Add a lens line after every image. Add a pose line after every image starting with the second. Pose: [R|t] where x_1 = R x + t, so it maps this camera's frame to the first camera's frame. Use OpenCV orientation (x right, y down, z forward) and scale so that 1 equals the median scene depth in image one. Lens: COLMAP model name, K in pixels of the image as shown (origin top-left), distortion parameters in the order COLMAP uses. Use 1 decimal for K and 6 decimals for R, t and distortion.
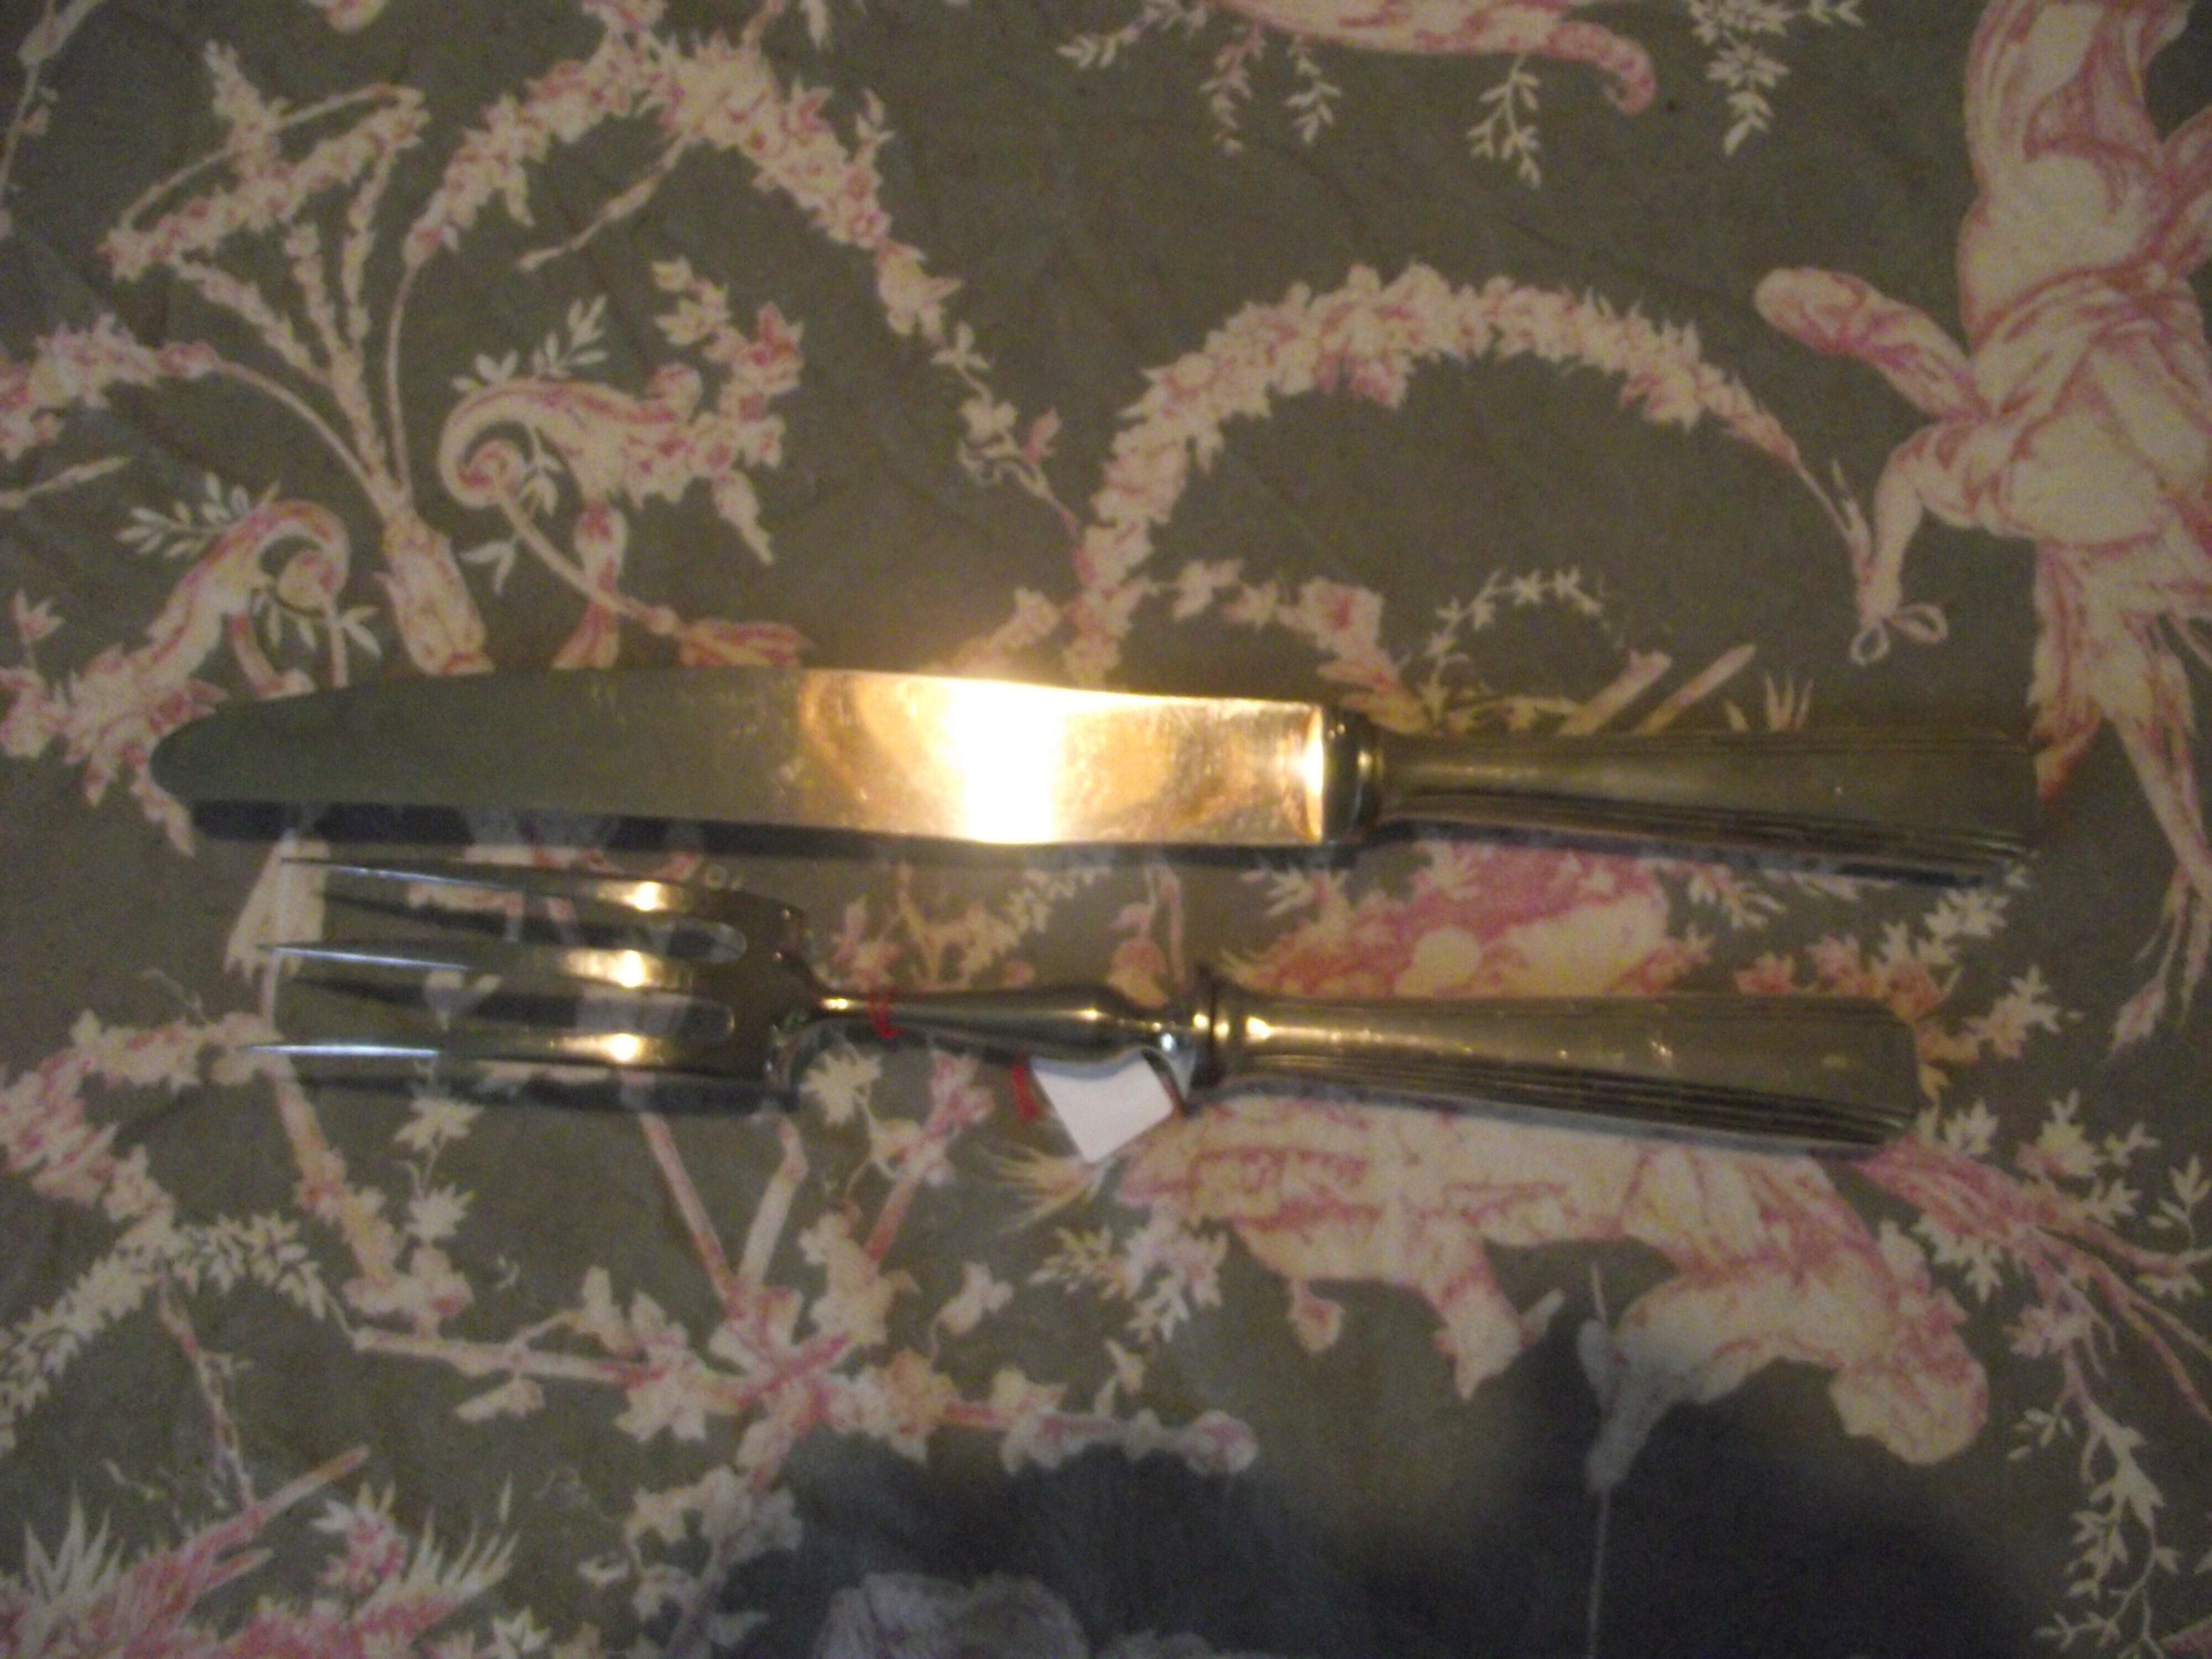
lens RADIAL K [[1837.7, 0, 1106.0], [0, 1837.7, 829.5], [0, 0, 1]] dist [-0.083851, 0.048173]
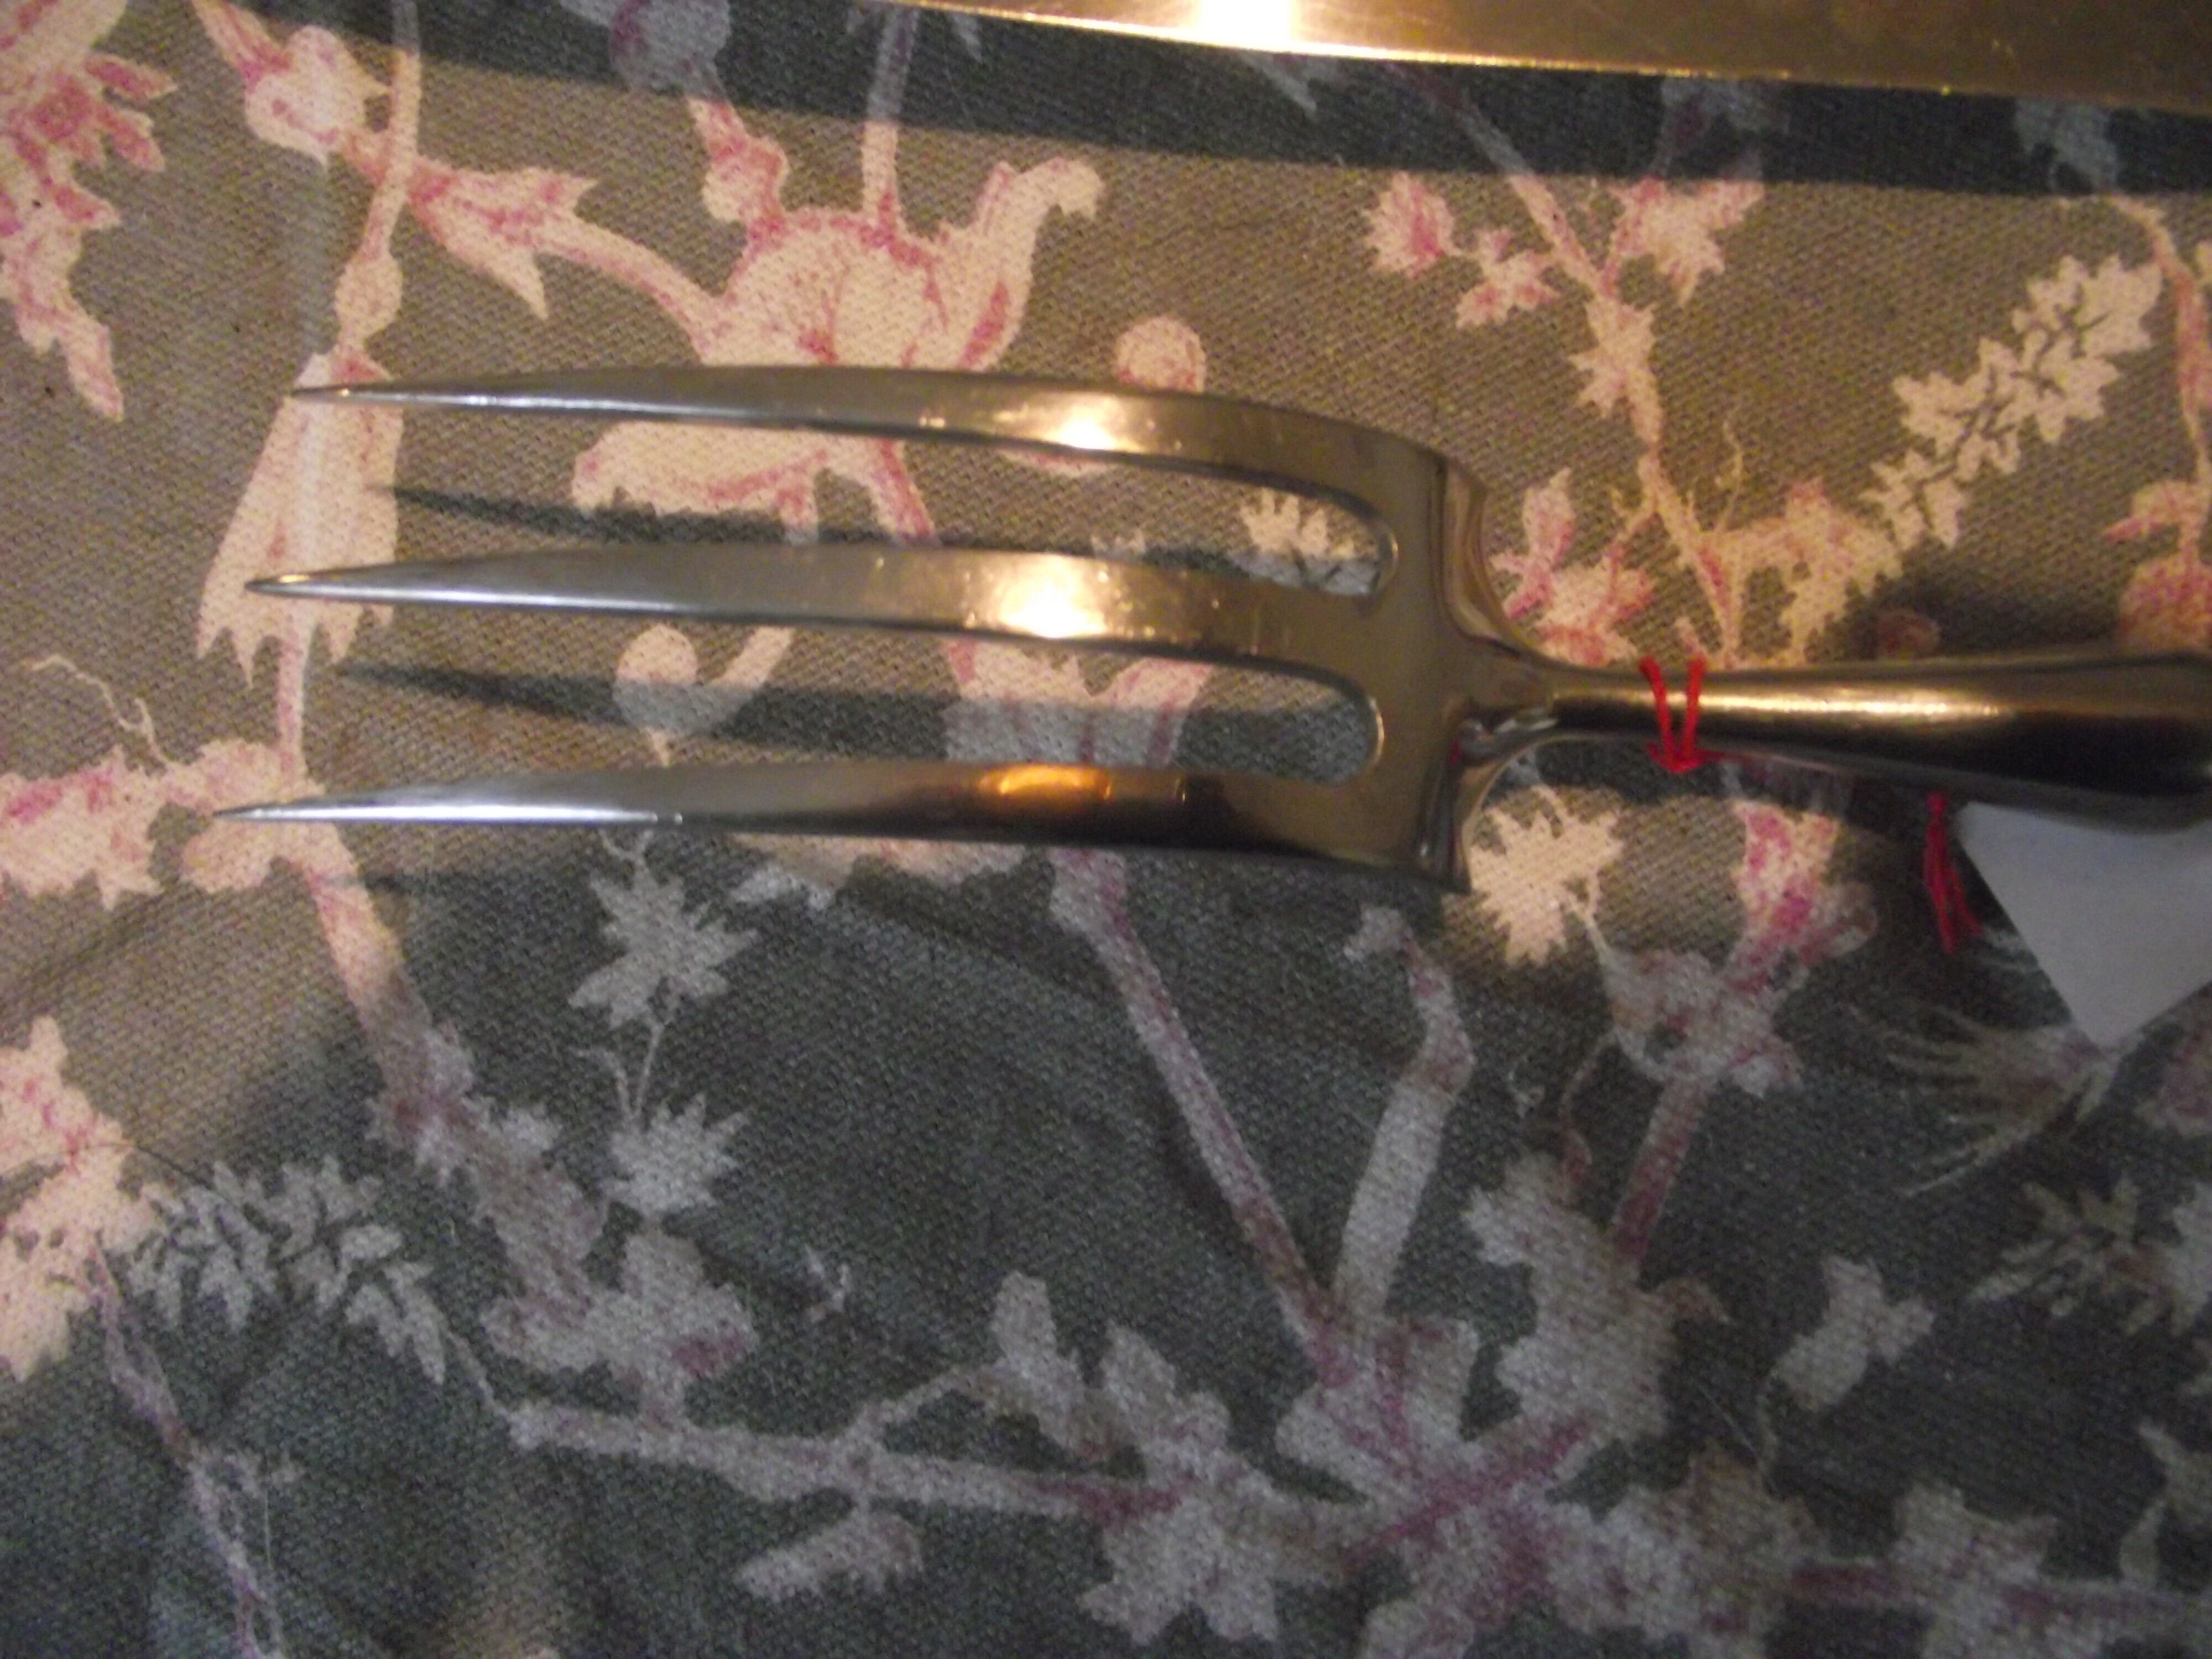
lens RADIAL K [[1837.7, 0, 1106.0], [0, 1837.7, 829.5], [0, 0, 1]] dist [-0.083851, 0.048173]
pose [[0.999217, -0.006382, -0.039043, -0.239206], [0.011619, 0.990720, 0.135423, 0.065169], [0.037817, -0.135770, 0.990018, 0.552204]]
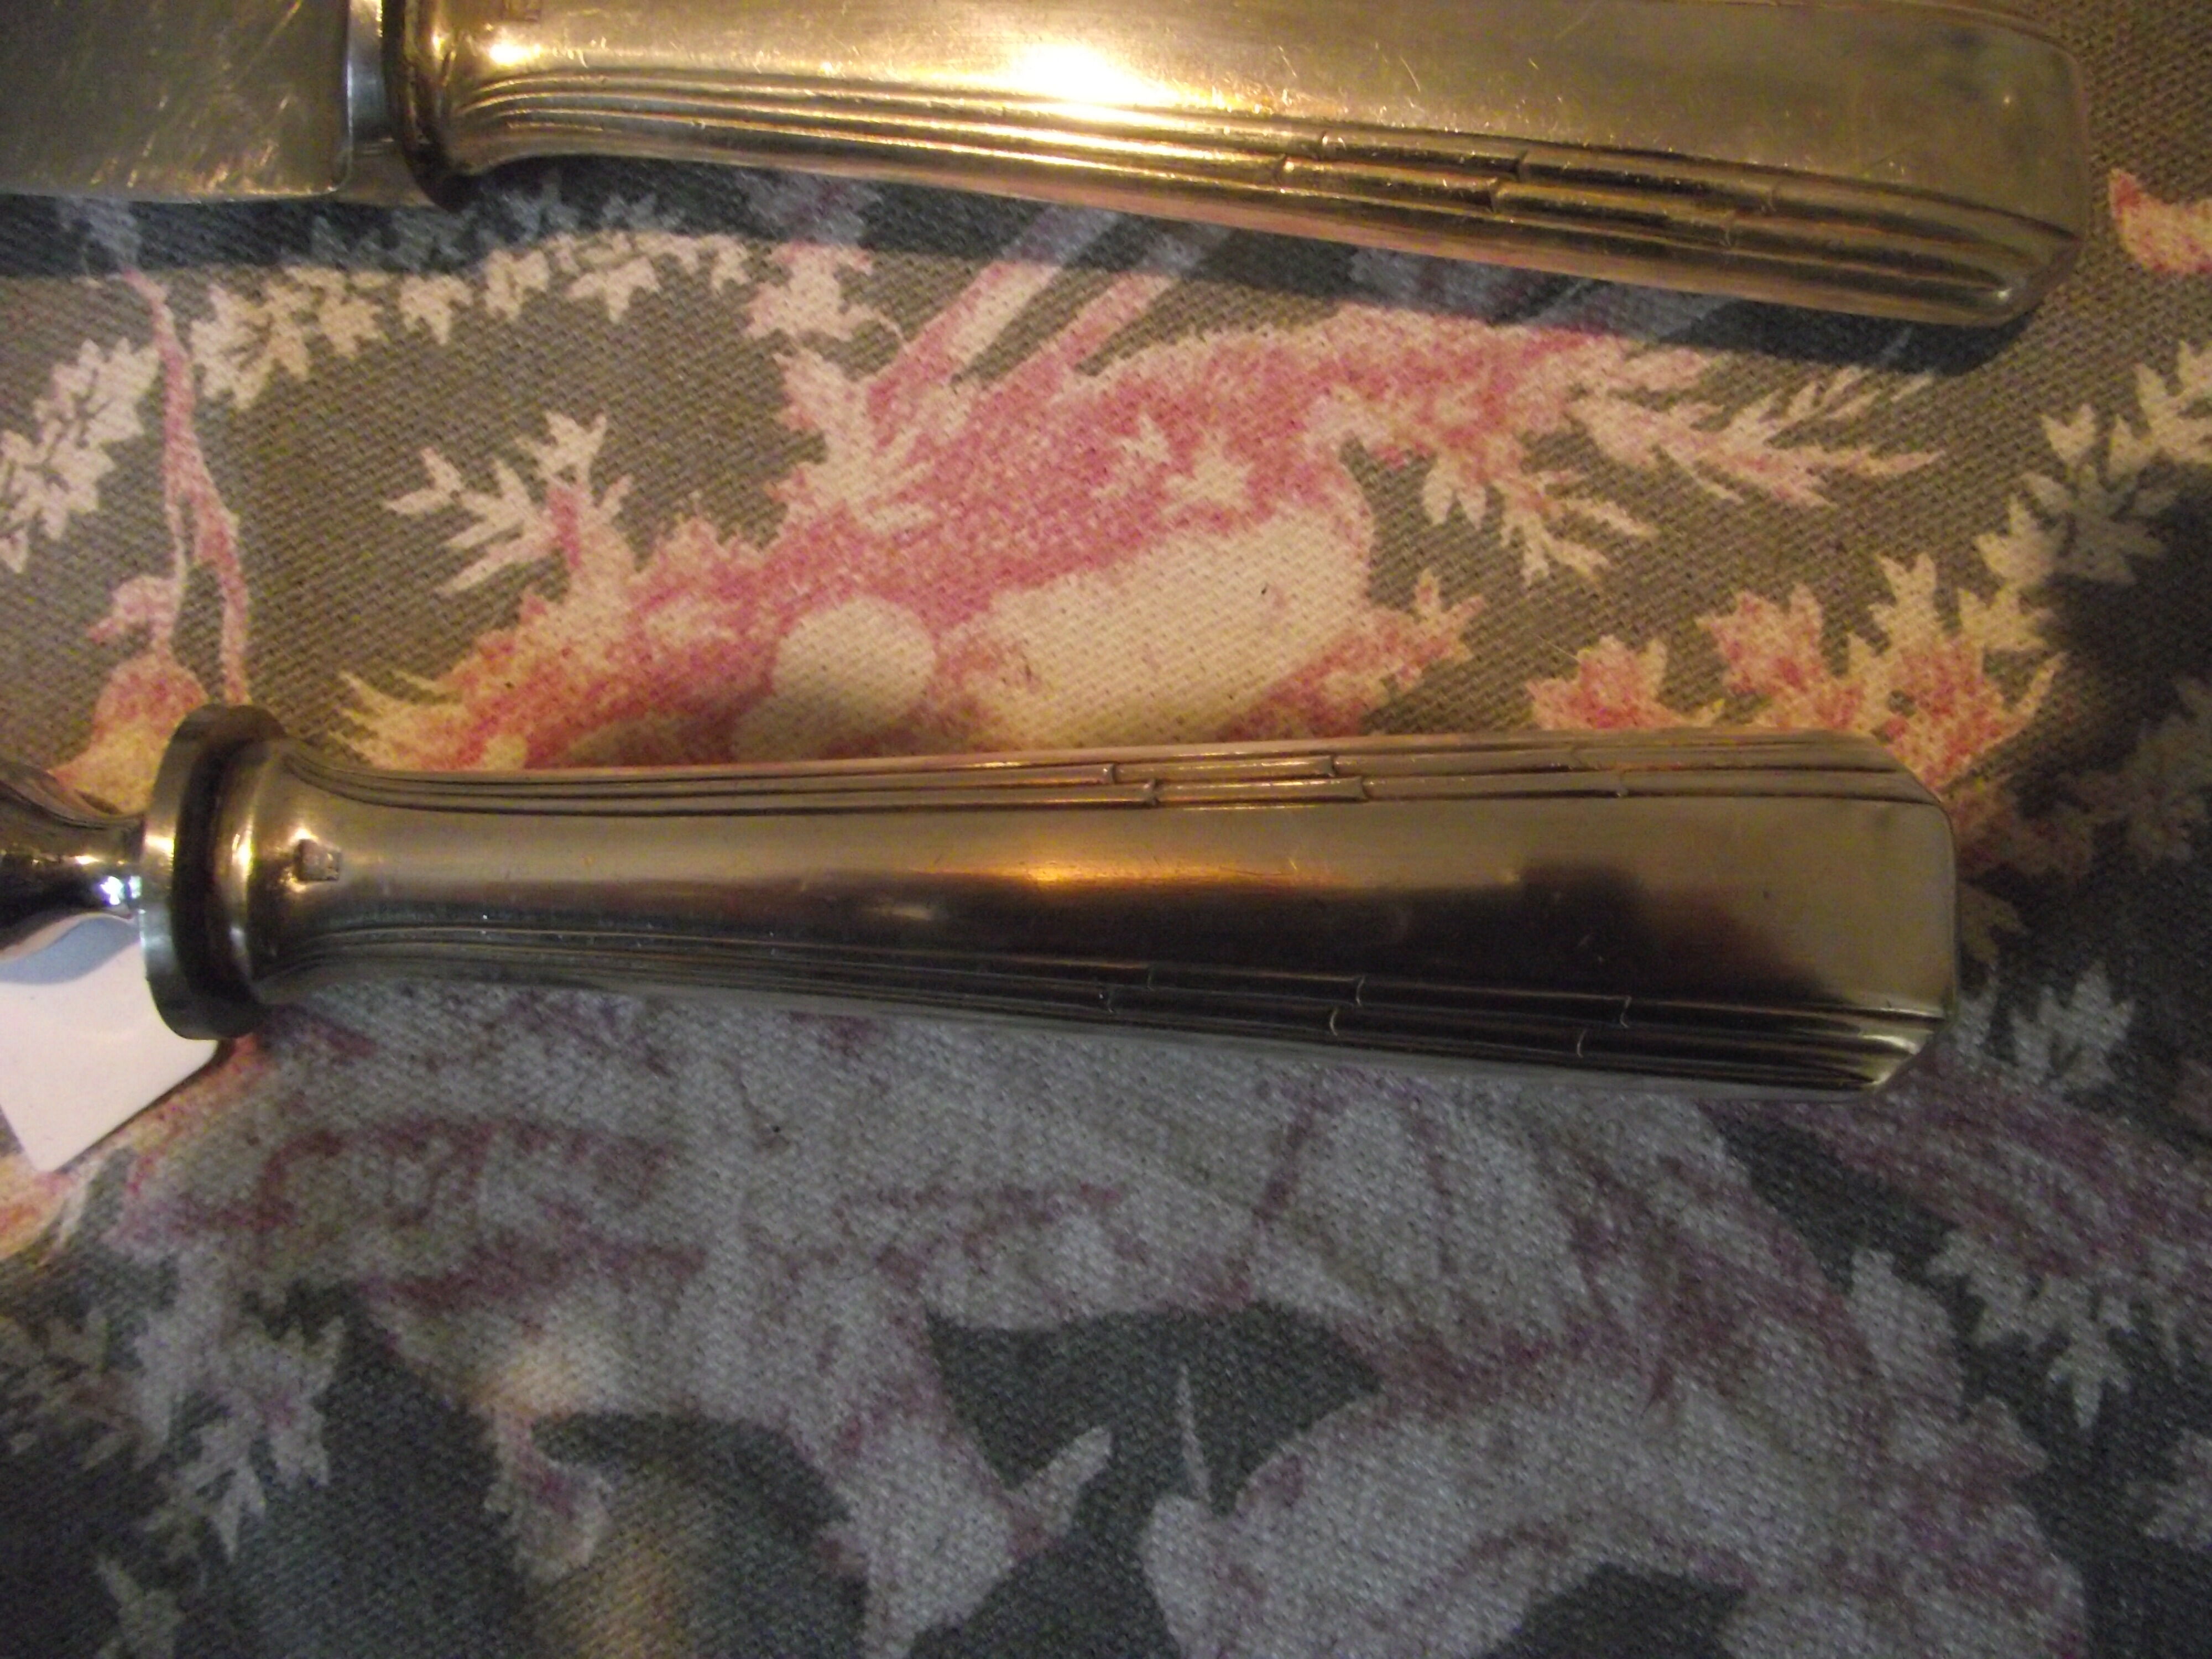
lens RADIAL K [[1837.7, 0, 1106.0], [0, 1837.7, 829.5], [0, 0, 1]] dist [-0.083851, 0.048173]
pose [[0.999298, -0.037282, -0.003719, 0.253155], [0.037400, 0.986655, 0.158474, 0.041857], [-0.002239, -0.158502, 0.987356, 0.584970]]
